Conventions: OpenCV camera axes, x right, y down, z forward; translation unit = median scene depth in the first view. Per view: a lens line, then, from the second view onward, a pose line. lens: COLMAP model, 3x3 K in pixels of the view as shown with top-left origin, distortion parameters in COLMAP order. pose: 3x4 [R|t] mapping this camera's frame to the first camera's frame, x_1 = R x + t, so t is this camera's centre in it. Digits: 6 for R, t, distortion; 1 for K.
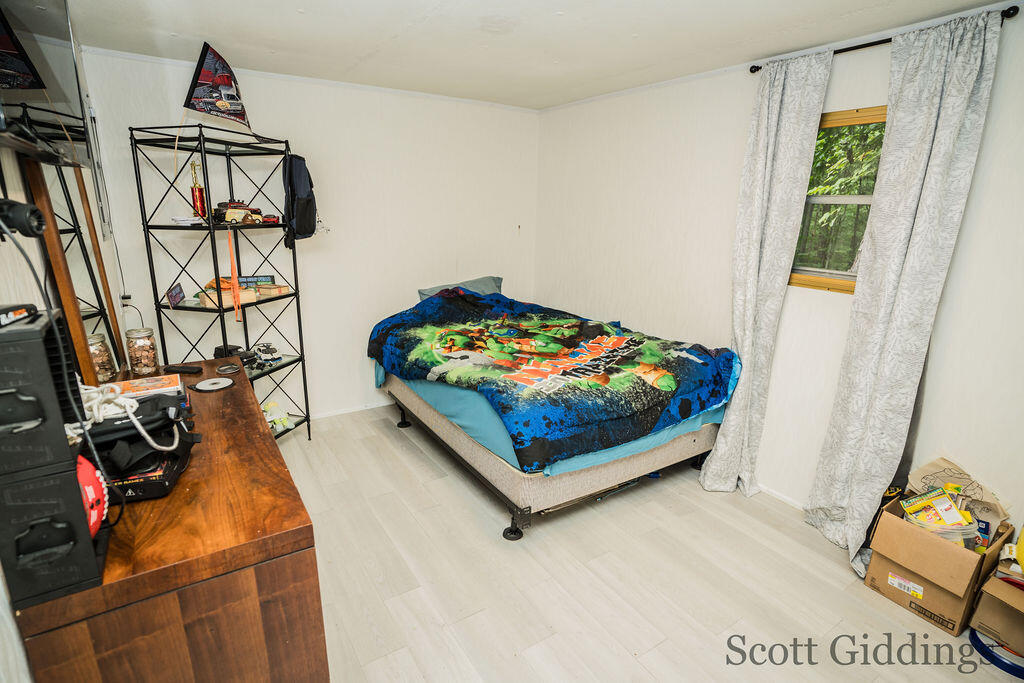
lens RADIAL K [[510.5, 0, 512.0], [0, 510.5, 341.5], [0, 0, 1]] dist [-0.075275, 0.036919]
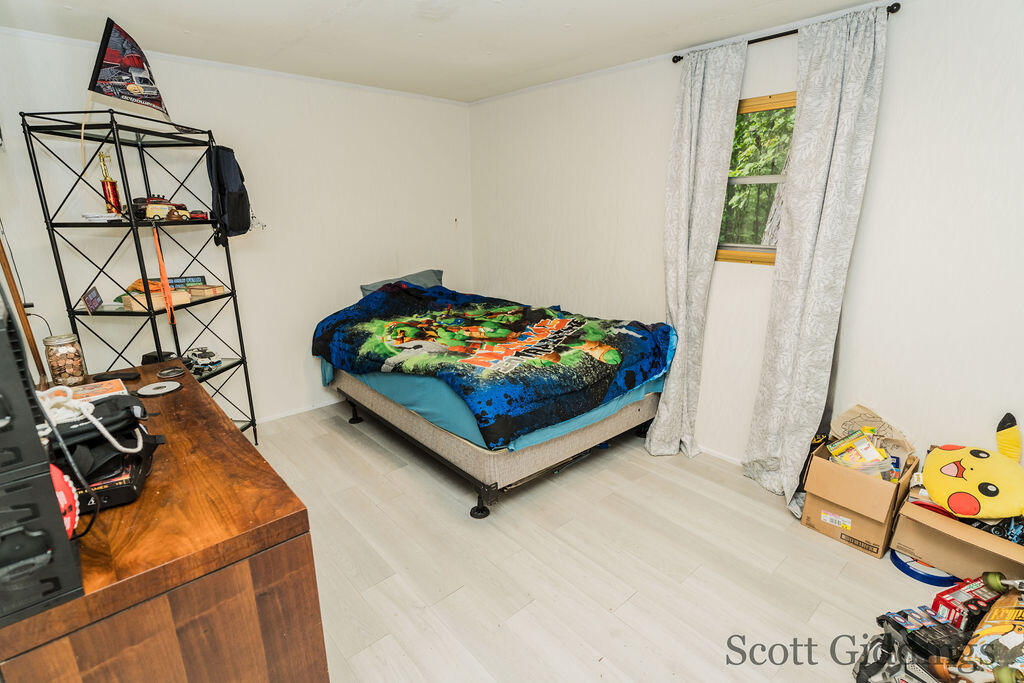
lens RADIAL K [[496.5, 0, 512.0], [0, 496.5, 341.5], [0, 0, 1]] dist [-0.000892, 0.001568]
pose [[0.988076, -0.064768, 0.139683, -0.049975], [0.063396, 0.997887, 0.014257, 0.020192], [-0.140311, -0.005232, 0.990094, -0.013876]]
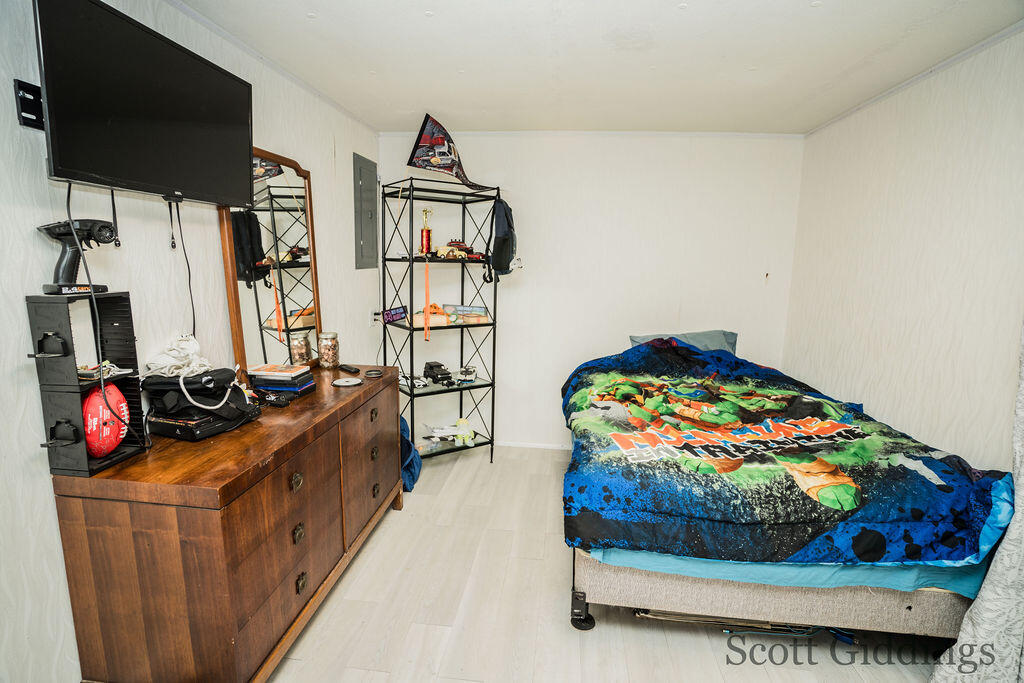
lens RADIAL K [[510.5, 0, 512.0], [0, 510.5, 341.5], [0, 0, 1]] dist [-0.075275, 0.036919]
pose [[0.773040, 0.101256, -0.626224, 0.363586], [-0.168153, 0.984573, -0.048377, -0.014558], [0.611665, 0.142699, 0.778141, 0.209092]]
